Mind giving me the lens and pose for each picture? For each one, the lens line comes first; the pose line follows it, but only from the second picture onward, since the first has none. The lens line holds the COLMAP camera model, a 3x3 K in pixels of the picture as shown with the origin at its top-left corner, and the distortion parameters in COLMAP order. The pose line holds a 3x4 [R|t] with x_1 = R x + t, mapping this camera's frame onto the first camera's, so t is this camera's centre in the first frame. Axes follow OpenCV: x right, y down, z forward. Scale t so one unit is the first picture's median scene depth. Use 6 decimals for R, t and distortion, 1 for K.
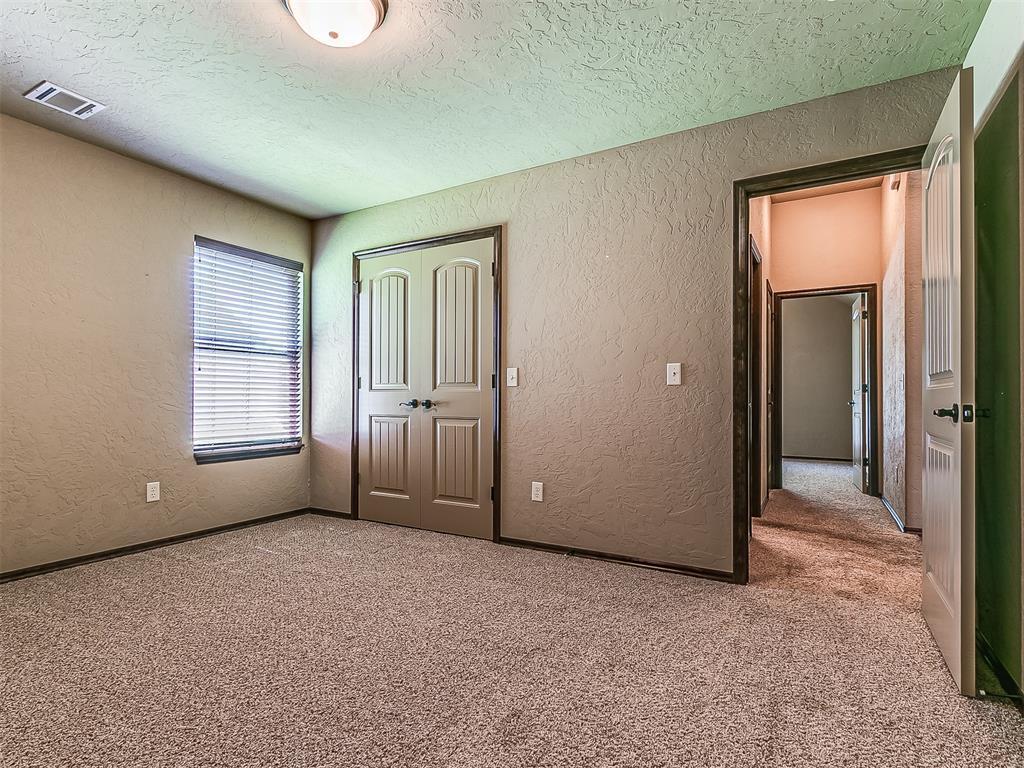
lens RADIAL K [[539.5, 0, 506.3], [0, 539.5, 387.1], [0, 0, 1]] dist [0.011053, -0.005479]
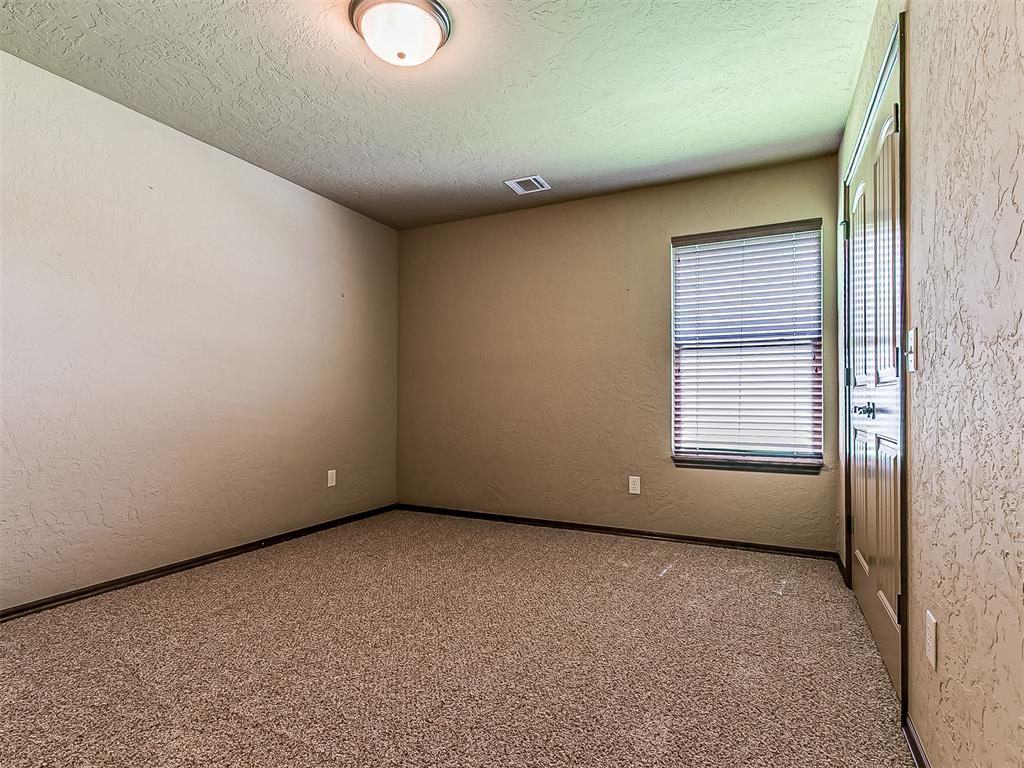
lens RADIAL K [[539.5, 0, 507.7], [0, 539.5, 388.9], [0, 0, 1]] dist [0.011053, -0.005479]
pose [[0.063691, -0.019050, -0.997788, 0.388046], [0.019552, 0.999650, -0.017837, 0.010849], [0.997778, -0.018373, 0.064041, 0.607407]]
